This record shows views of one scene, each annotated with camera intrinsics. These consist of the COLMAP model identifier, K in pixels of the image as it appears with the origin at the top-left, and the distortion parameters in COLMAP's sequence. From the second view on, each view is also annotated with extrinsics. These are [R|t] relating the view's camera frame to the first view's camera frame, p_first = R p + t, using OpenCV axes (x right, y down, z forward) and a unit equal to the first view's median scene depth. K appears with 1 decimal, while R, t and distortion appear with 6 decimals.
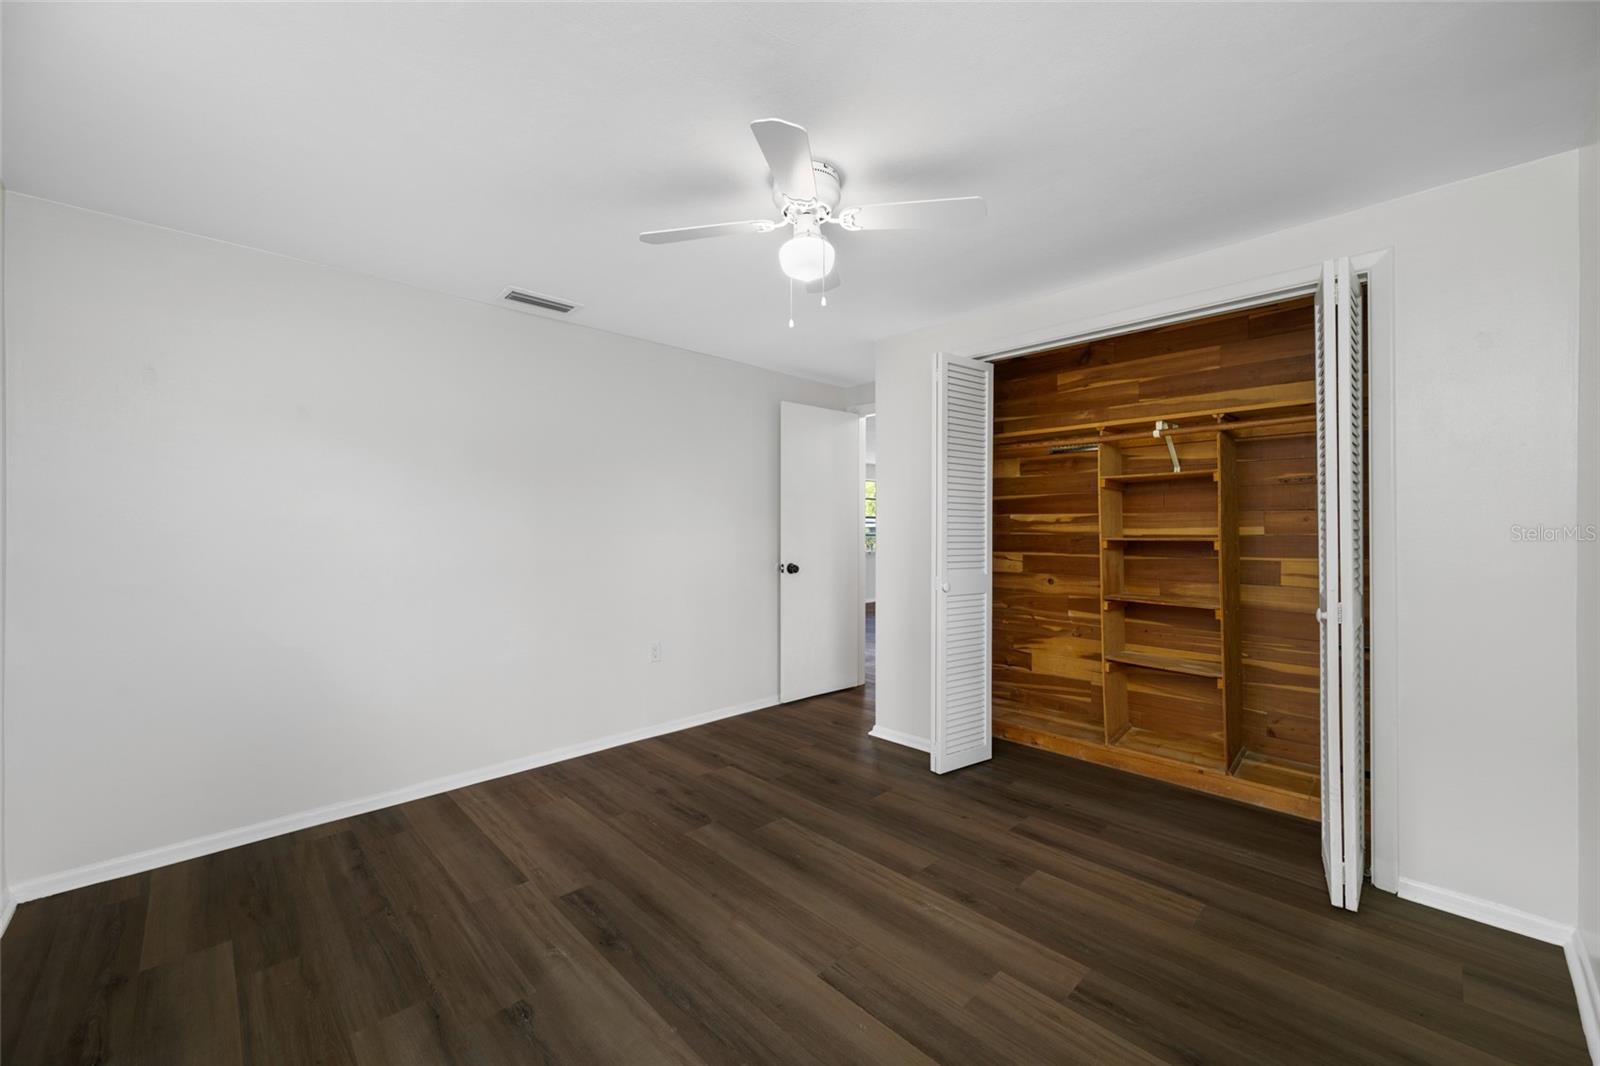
lens RADIAL K [[623.0, 0, 801.3], [0, 623.0, 522.2], [0, 0, 1]] dist [0.000619, -0.000003]
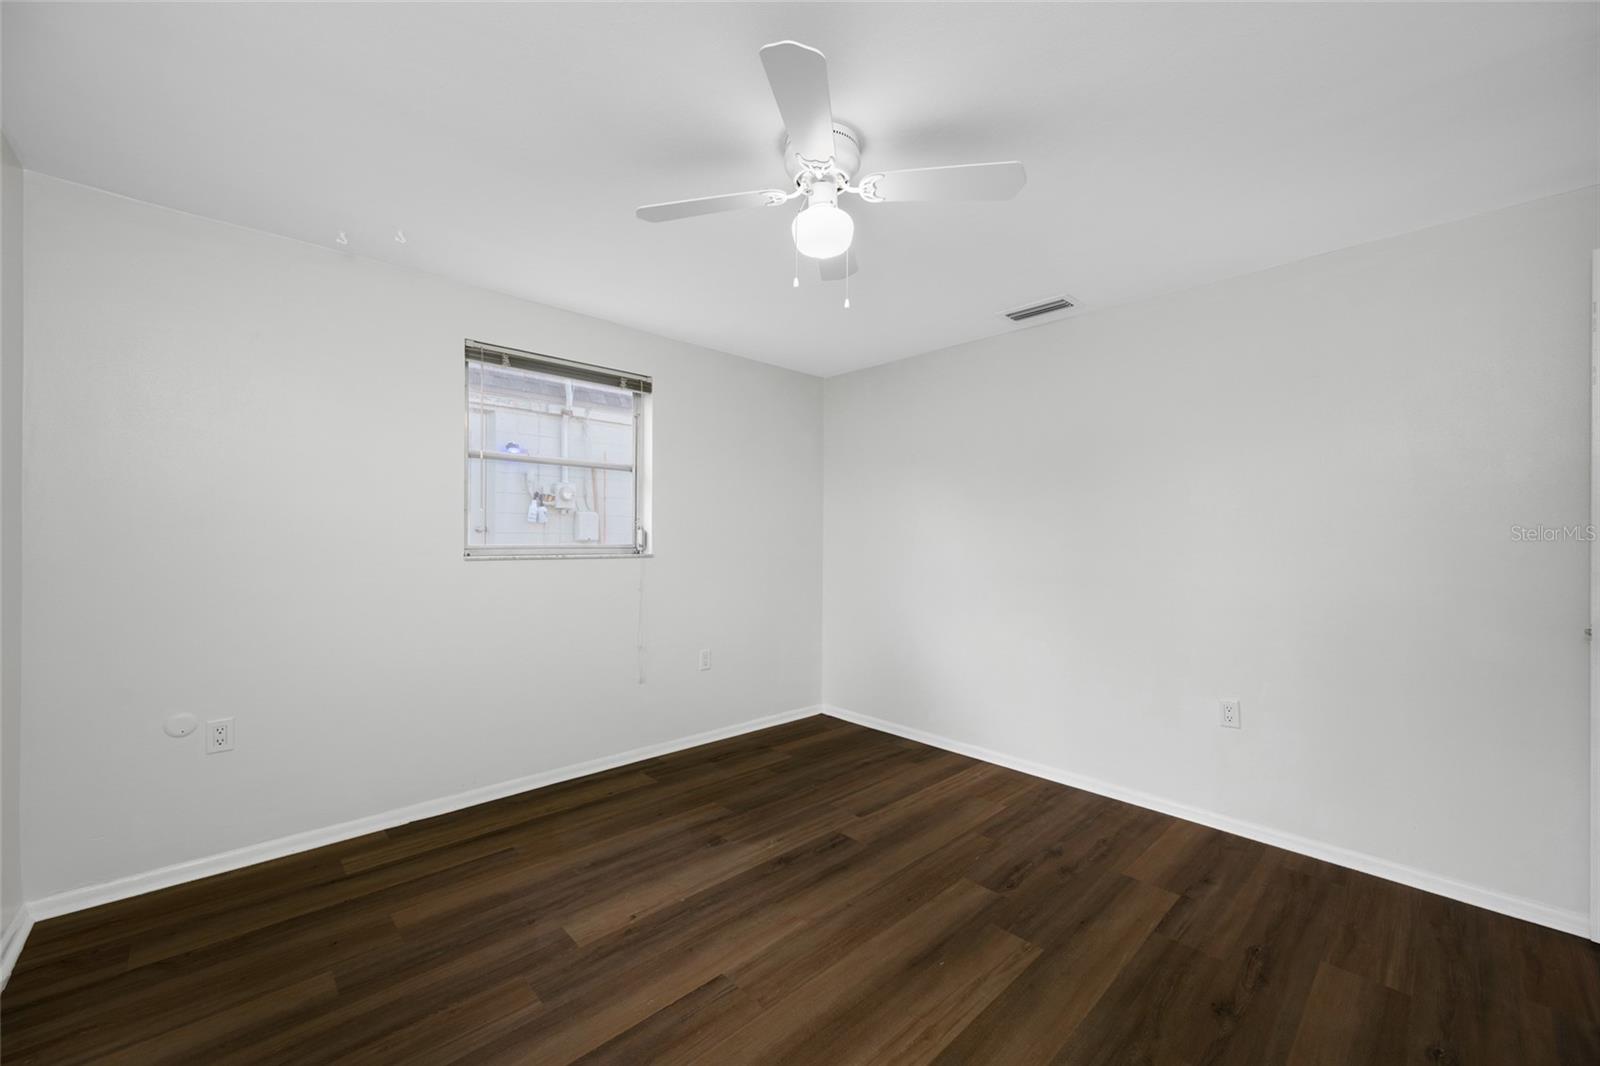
lens RADIAL K [[625.9, 0, 802.0], [0, 625.9, 529.3], [0, 0, 1]] dist [-0.001948, -0.000181]
pose [[-0.008127, -0.011734, -0.999898, 0.837366], [0.003201, 0.999926, -0.011761, 0.010972], [0.999962, -0.003297, -0.008088, 0.905888]]
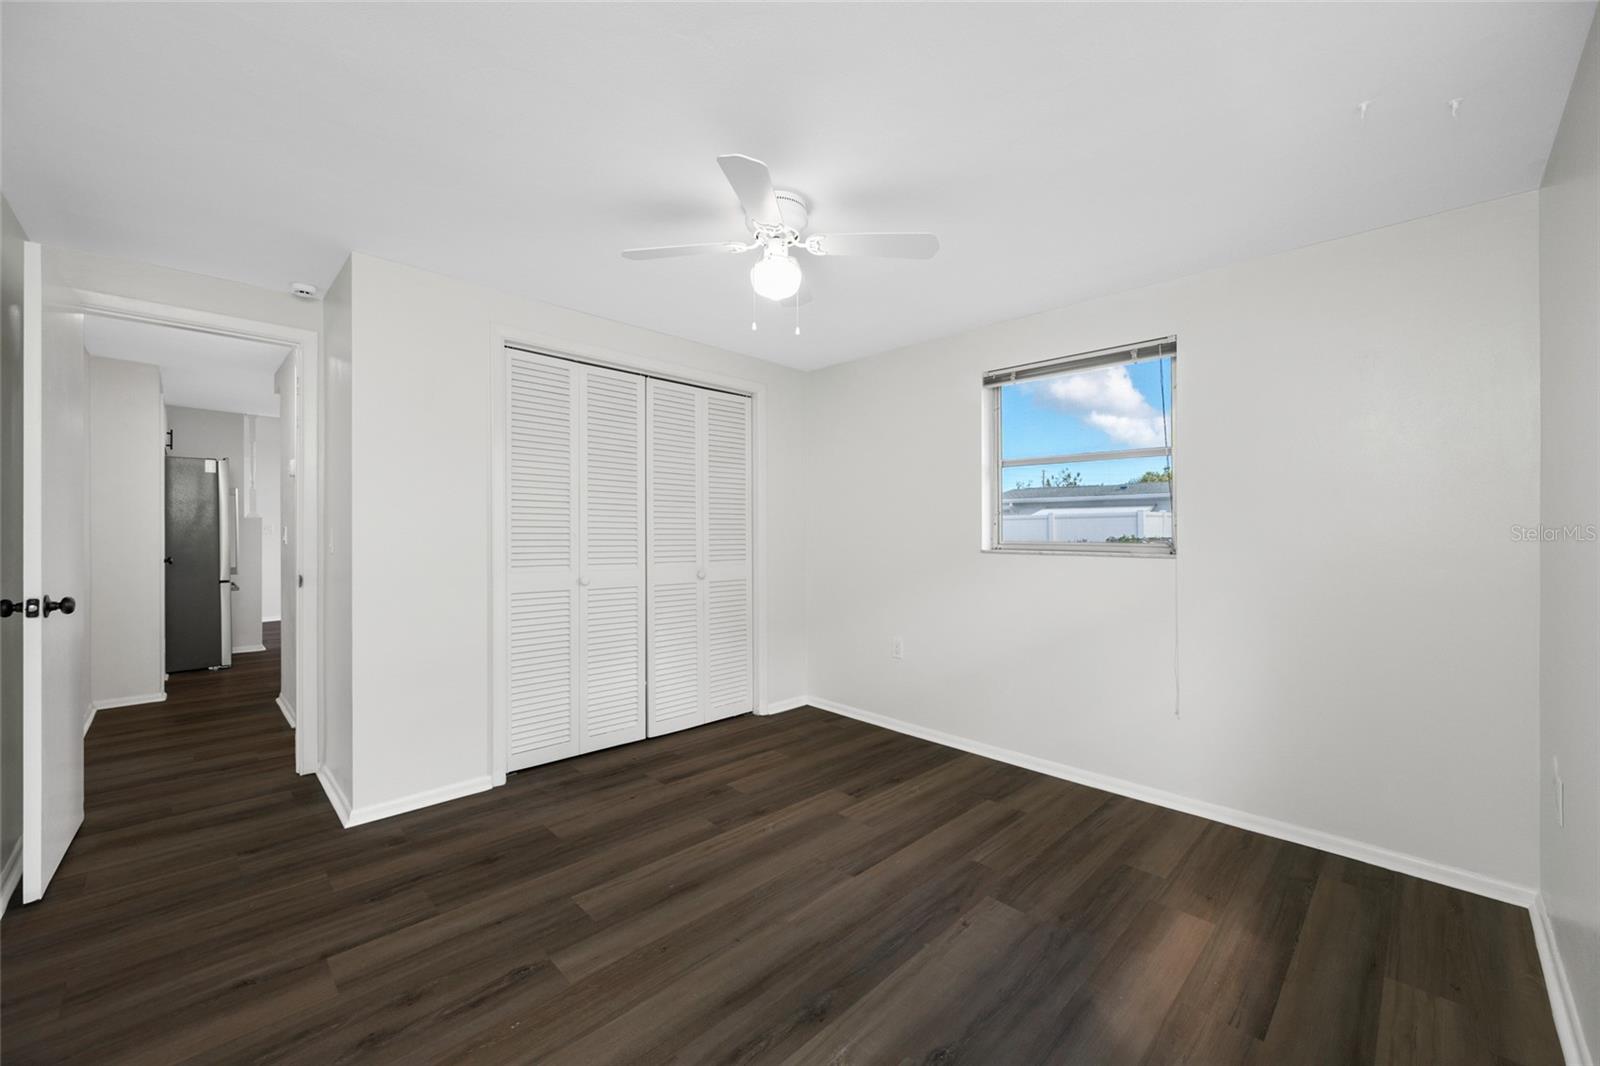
lens RADIAL K [[628.6, 0, 801.3], [0, 628.6, 531.4], [0, 0, 1]] dist [0.000016, 0.000033]
pose [[-0.009591, -0.000252, 0.999954, -0.998695], [-0.017708, 0.999843, 0.000082, 0.017792], [-0.999797, -0.017707, -0.009594, 0.898443]]
